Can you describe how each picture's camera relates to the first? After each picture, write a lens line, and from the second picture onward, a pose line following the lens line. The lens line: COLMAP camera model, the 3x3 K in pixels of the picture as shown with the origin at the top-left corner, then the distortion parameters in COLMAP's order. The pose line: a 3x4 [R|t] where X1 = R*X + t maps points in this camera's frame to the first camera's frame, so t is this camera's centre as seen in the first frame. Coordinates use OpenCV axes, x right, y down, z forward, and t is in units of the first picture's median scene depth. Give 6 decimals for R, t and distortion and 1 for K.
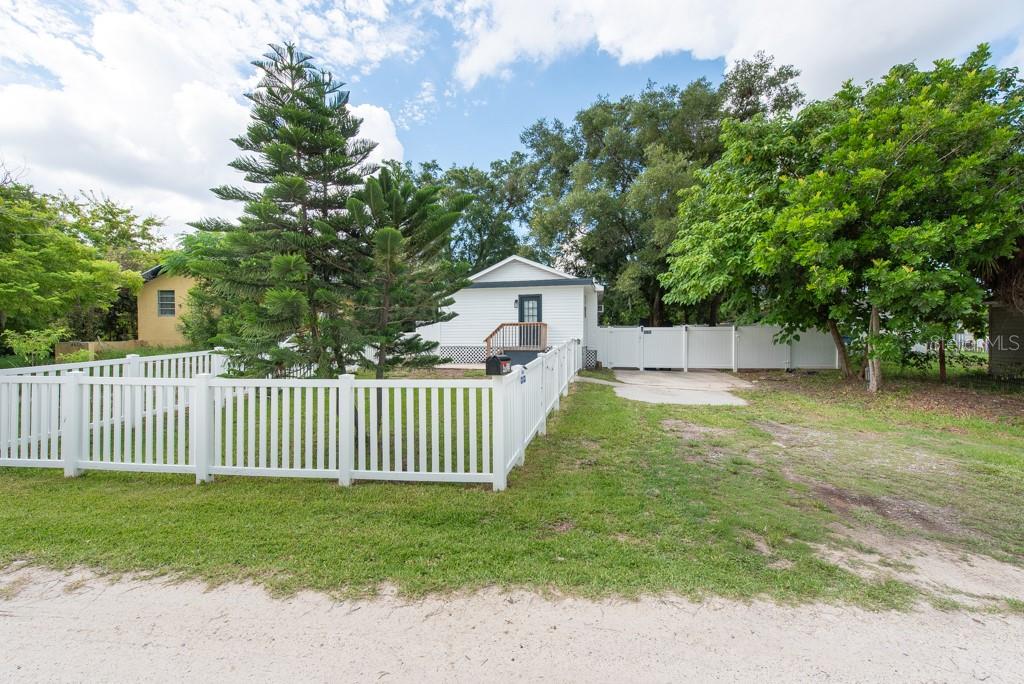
lens RADIAL K [[398.6, 0, 511.3], [0, 398.6, 345.9], [0, 0, 1]] dist [0.003063, -0.000498]
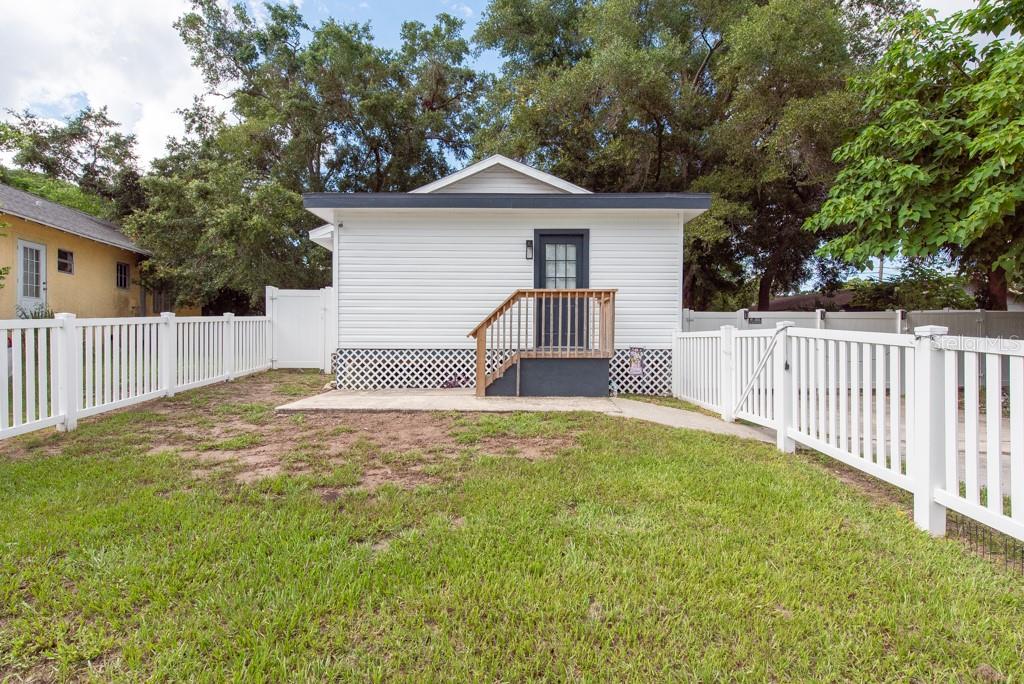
lens RADIAL K [[494.5, 0, 510.6], [0, 494.5, 343.7], [0, 0, 1]] dist [0.002461, -0.002468]
pose [[0.965836, 0.001837, 0.259149, -0.134546], [-0.000174, 0.999979, -0.006441, -0.000139], [-0.259156, 0.006176, 0.965816, 0.450129]]
